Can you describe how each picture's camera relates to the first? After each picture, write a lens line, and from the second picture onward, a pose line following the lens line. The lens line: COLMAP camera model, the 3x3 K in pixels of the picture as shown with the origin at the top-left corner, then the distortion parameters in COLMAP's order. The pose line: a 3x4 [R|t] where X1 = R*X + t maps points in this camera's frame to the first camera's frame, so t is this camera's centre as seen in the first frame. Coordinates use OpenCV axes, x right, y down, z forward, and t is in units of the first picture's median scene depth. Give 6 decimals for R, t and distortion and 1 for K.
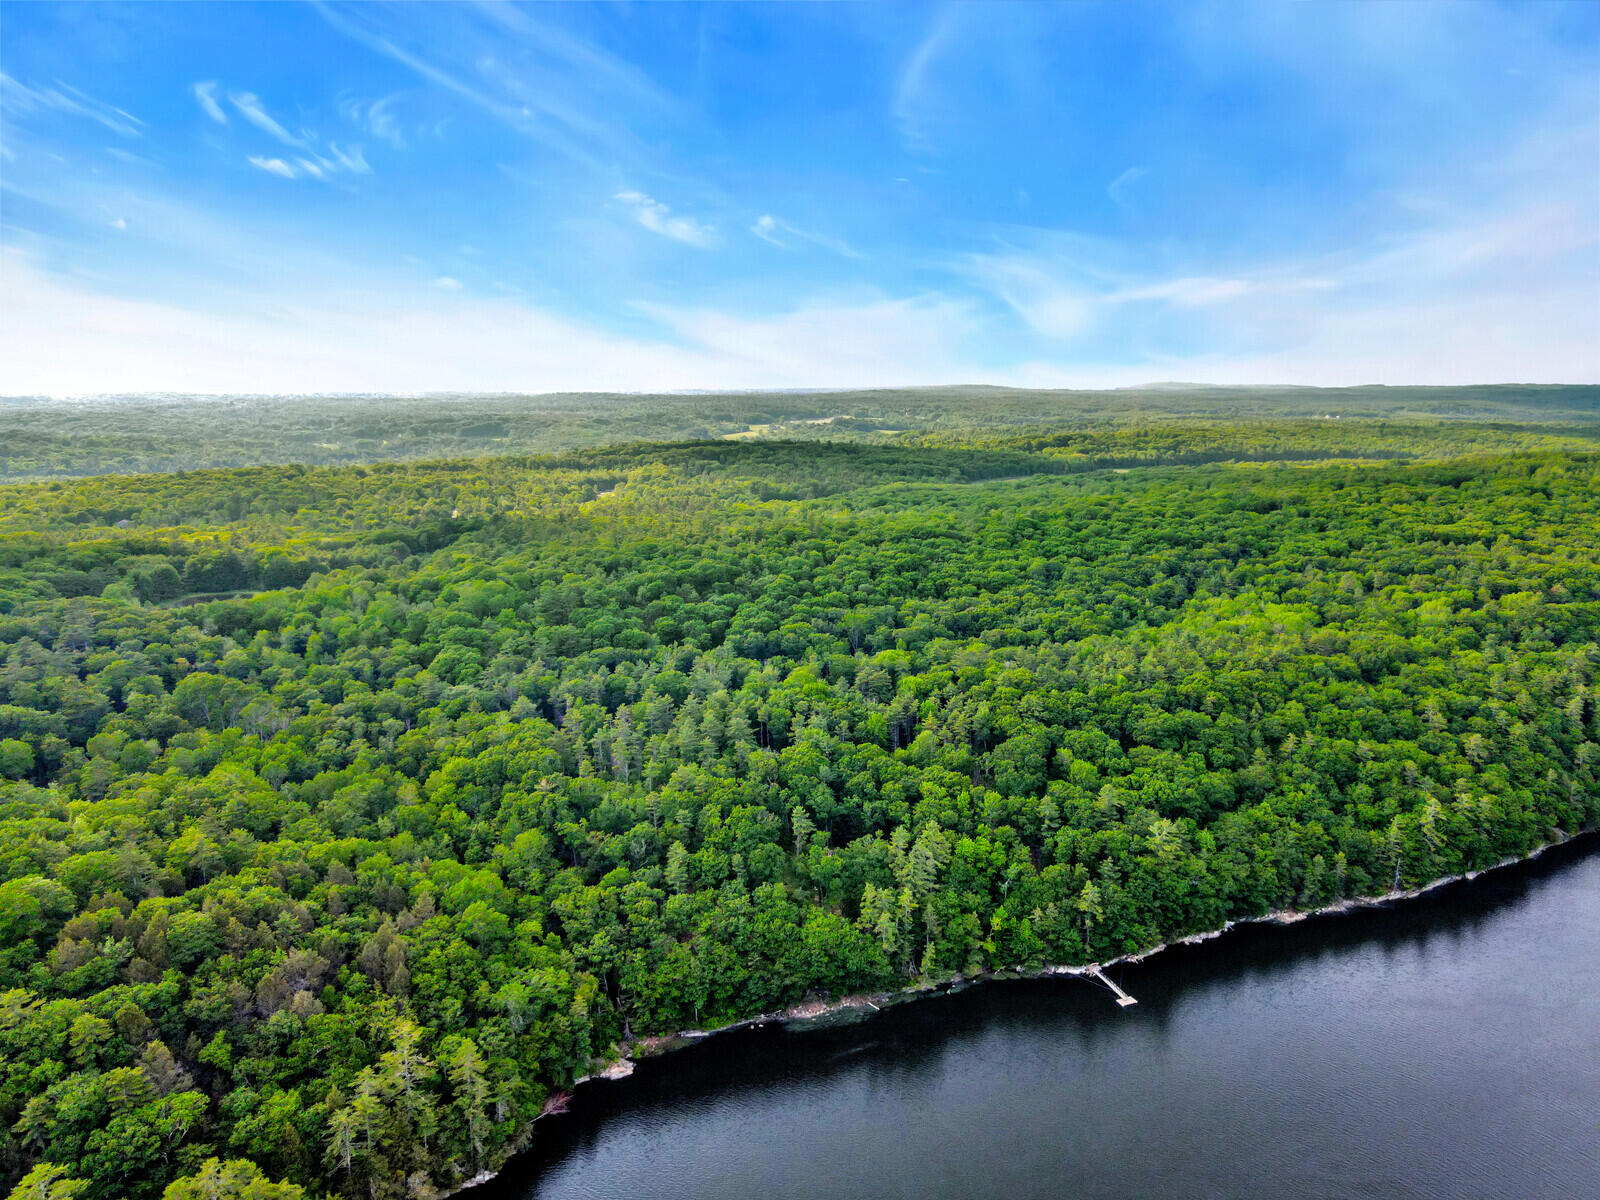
lens RADIAL K [[1200.5, 0, 806.3], [0, 1200.5, 615.3], [0, 0, 1]] dist [0.034949, -0.002888]
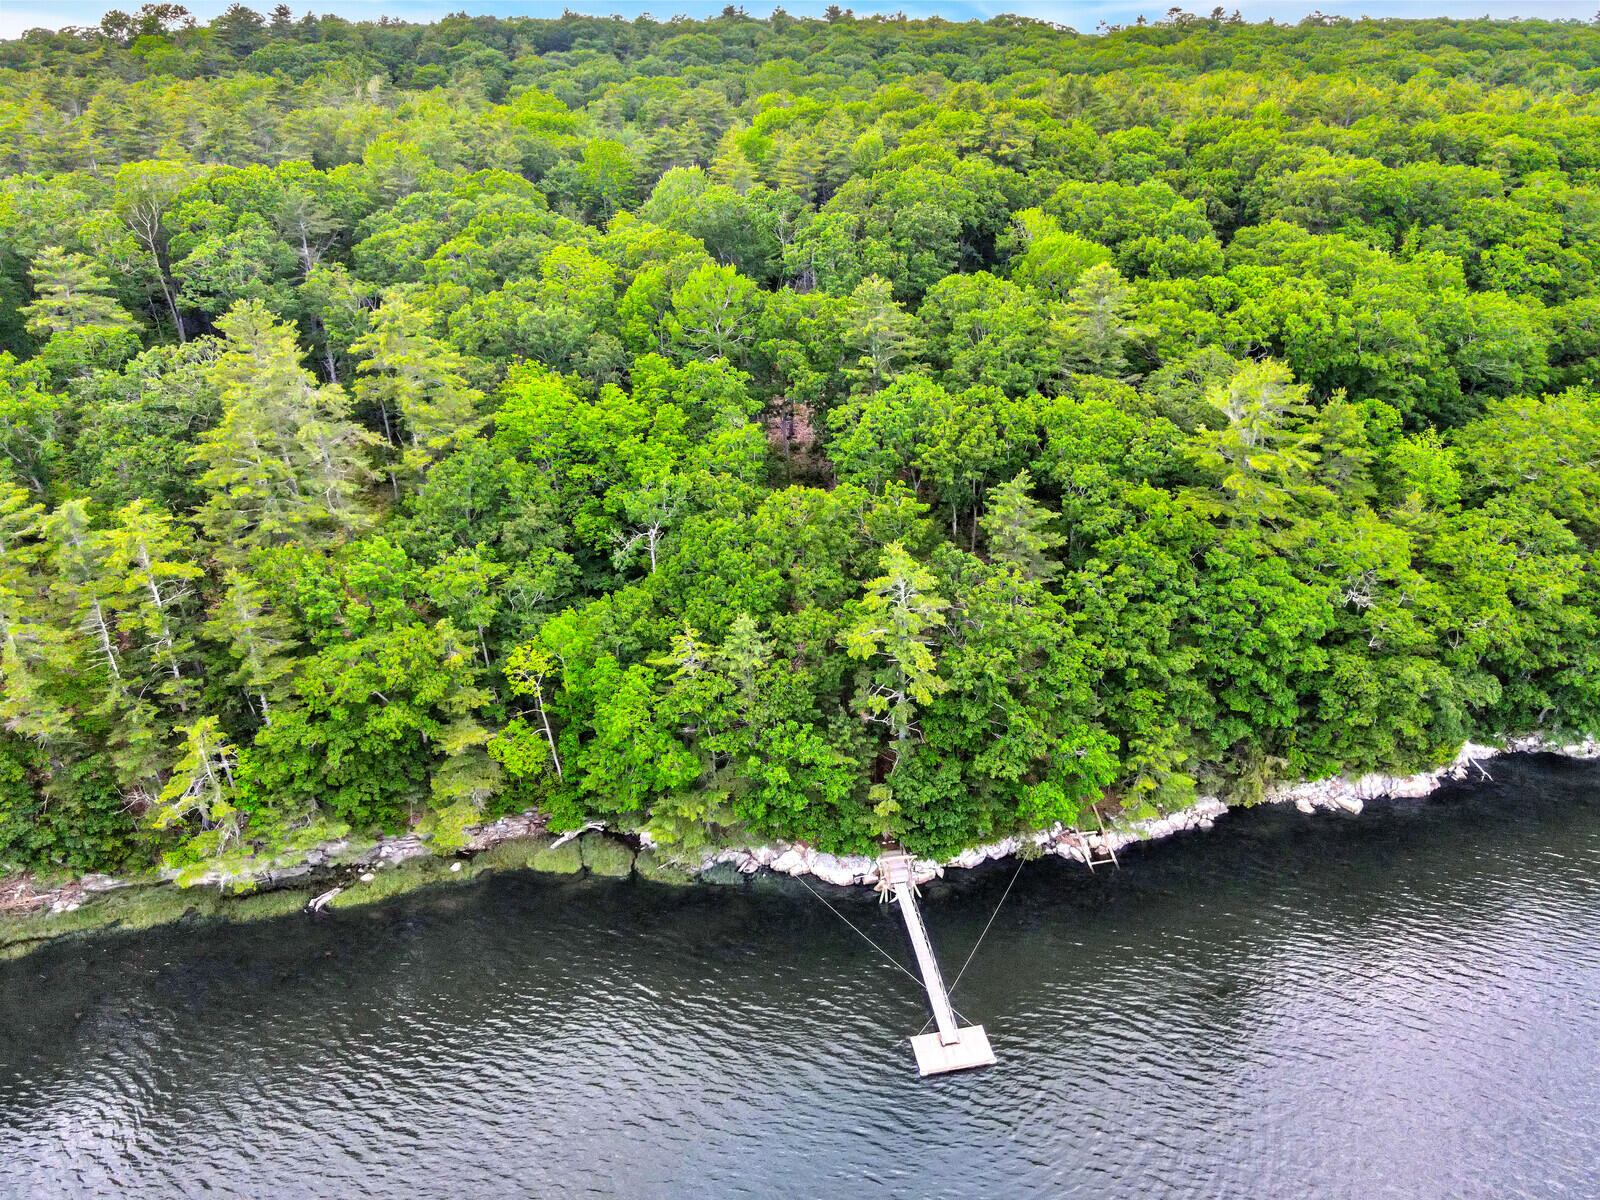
lens RADIAL K [[1257.2, 0, 809.5], [0, 1257.2, 509.5], [0, 0, 1]] dist [0.038309, 0.002757]
pose [[0.983322, 0.078796, -0.163916, 0.246123], [-0.055108, 0.987991, 0.144350, 0.167470], [0.173322, -0.132910, 0.975856, 0.703762]]
